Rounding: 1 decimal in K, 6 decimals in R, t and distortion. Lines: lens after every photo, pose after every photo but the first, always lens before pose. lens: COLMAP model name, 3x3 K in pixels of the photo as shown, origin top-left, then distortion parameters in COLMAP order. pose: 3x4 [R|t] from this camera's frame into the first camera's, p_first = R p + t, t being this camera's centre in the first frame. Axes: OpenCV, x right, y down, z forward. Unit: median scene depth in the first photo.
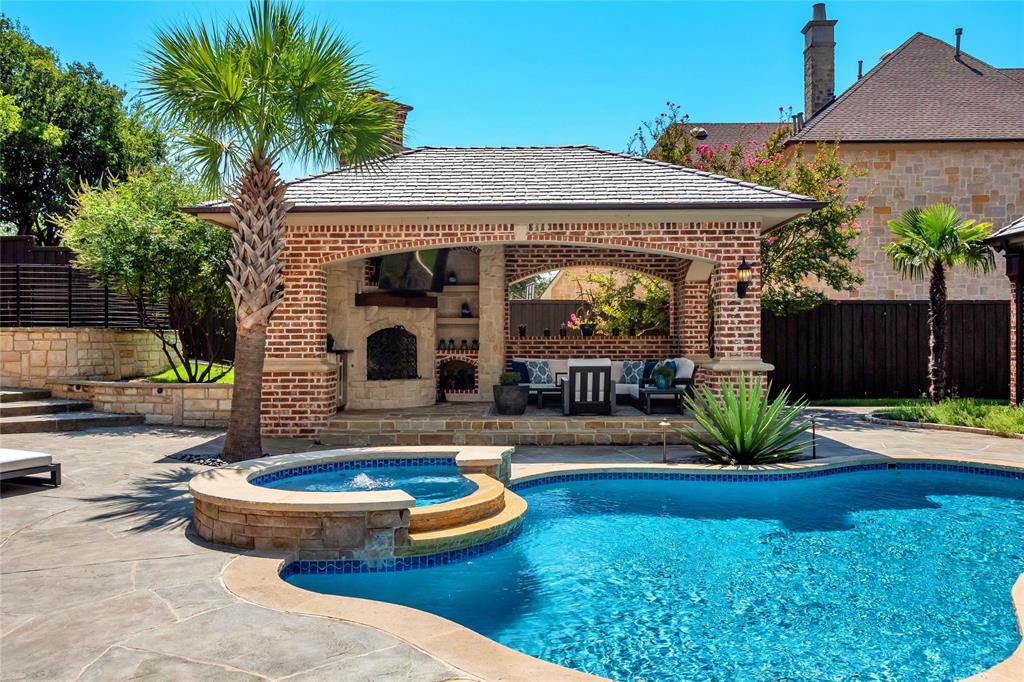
lens RADIAL K [[855.9, 0, 511.9], [0, 855.9, 339.9], [0, 0, 1]] dist [0.015228, 0.009204]
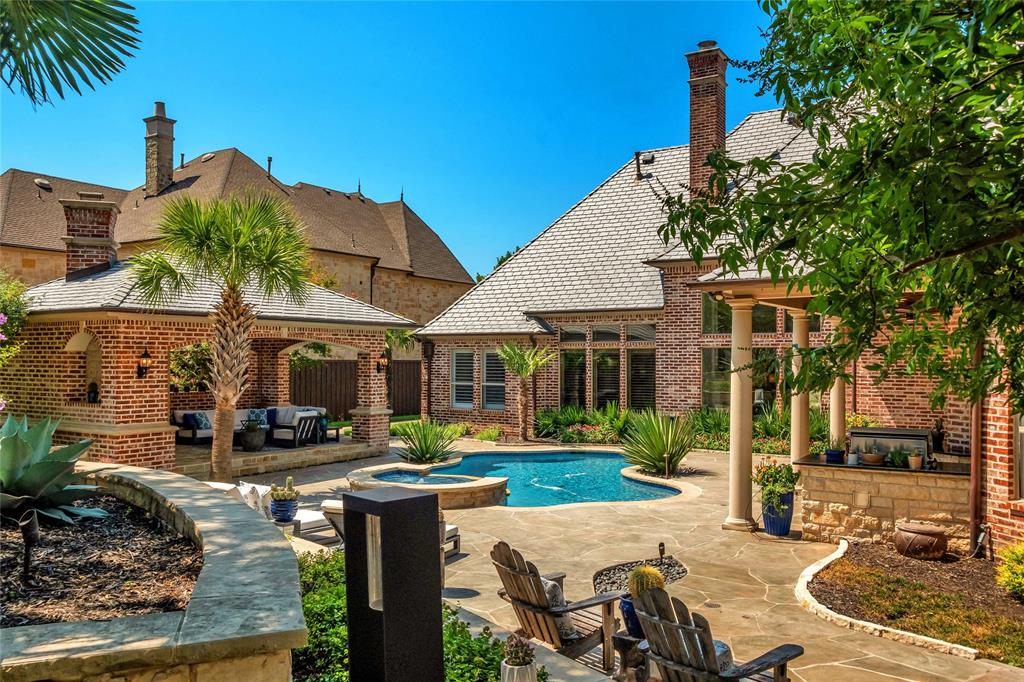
lens RADIAL K [[855.9, 0, 512.2], [0, 855.9, 345.2], [0, 0, 1]] dist [0.015228, 0.009204]
pose [[0.518373, 0.017926, 0.854967, -1.088428], [-0.007862, 0.999838, -0.016197, -0.079188], [-0.855118, 0.001674, 0.518430, -0.150342]]
